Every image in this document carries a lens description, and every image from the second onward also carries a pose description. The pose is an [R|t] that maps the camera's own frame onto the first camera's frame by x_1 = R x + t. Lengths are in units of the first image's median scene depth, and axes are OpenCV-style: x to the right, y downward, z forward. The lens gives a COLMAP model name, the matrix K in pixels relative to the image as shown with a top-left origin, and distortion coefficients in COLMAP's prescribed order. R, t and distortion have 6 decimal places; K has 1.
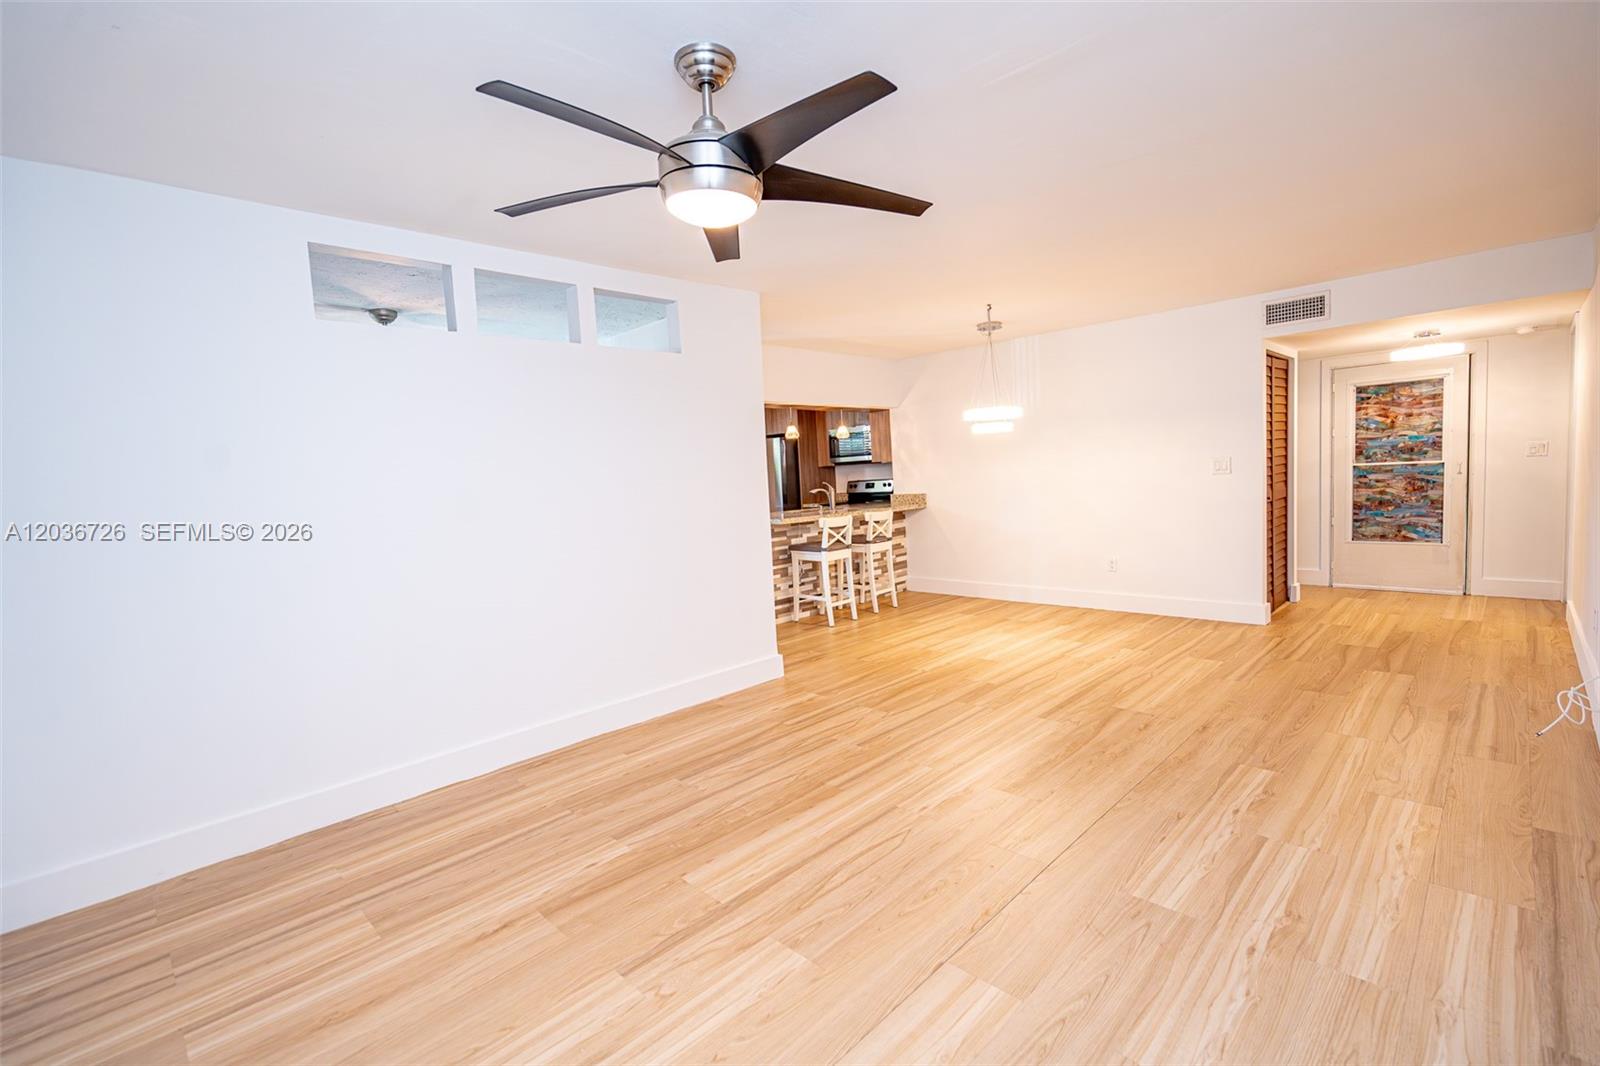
lens RADIAL K [[720.3, 0, 799.0], [0, 720.3, 533.8], [0, 0, 1]] dist [-0.001833, 0.000595]
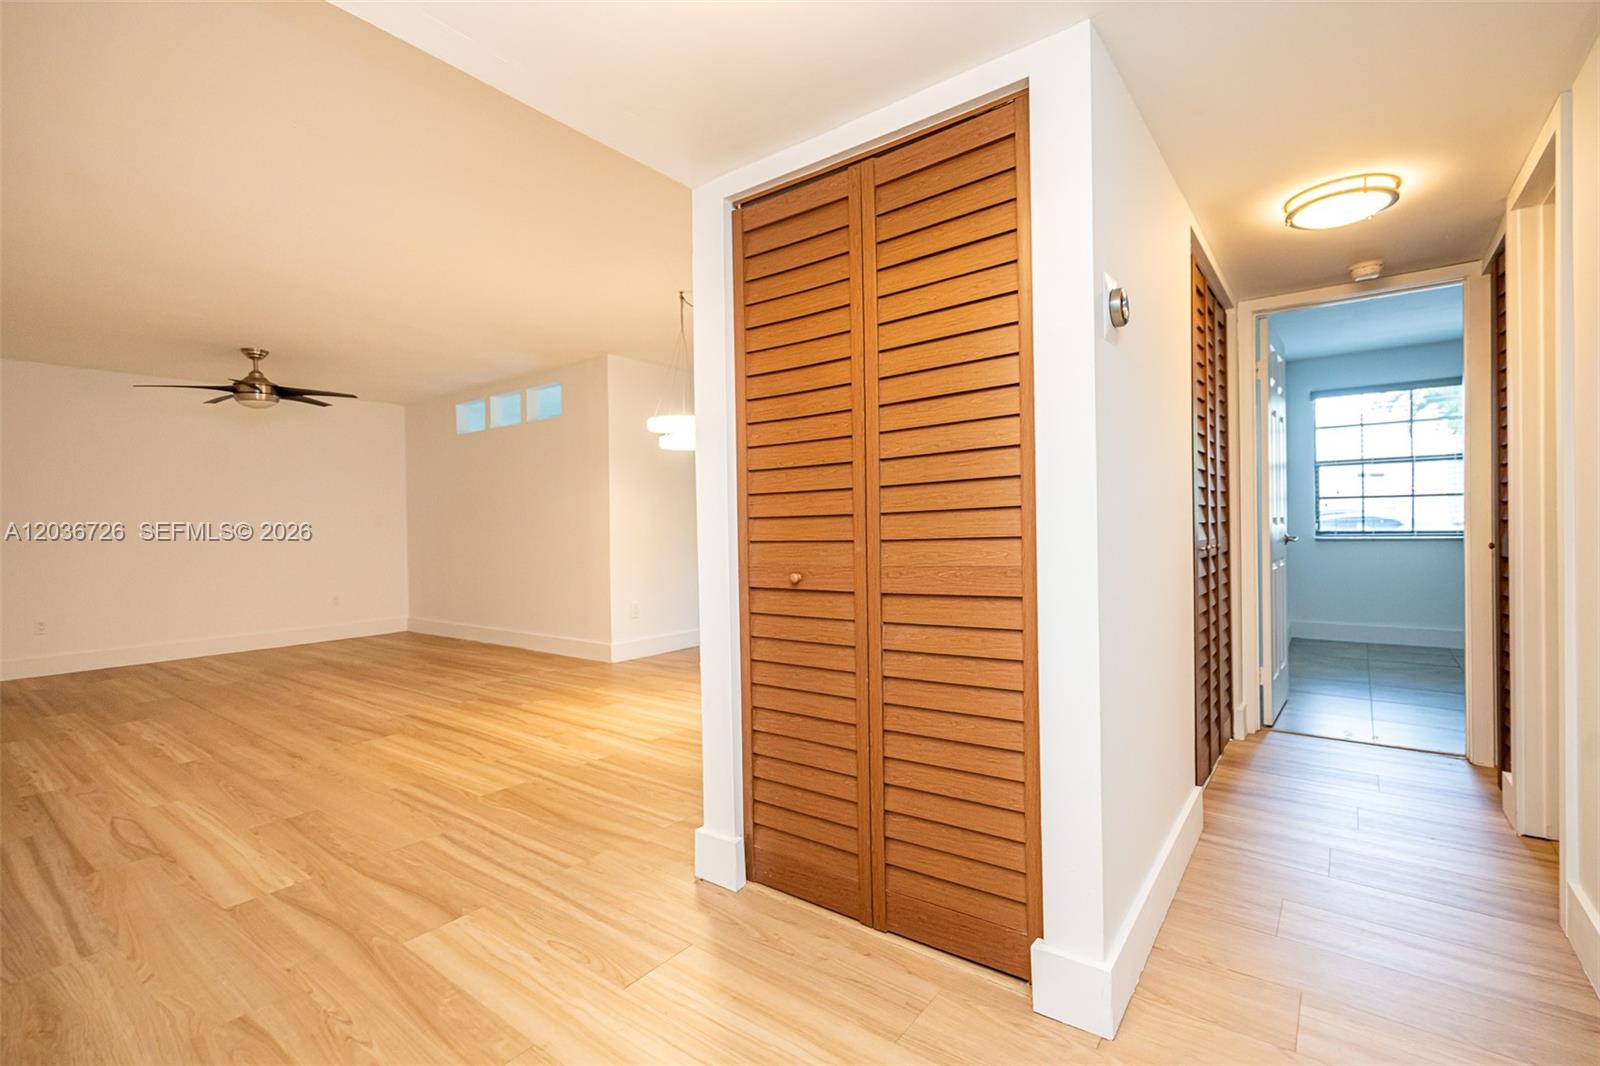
lens RADIAL K [[720.3, 0, 801.9], [0, 720.3, 532.0], [0, 0, 1]] dist [-0.001833, 0.000595]
pose [[0.132980, 0.062703, -0.989133, 1.087034], [-0.070146, 0.996090, 0.053714, -0.098762], [0.988633, 0.062241, 0.136858, 1.024570]]
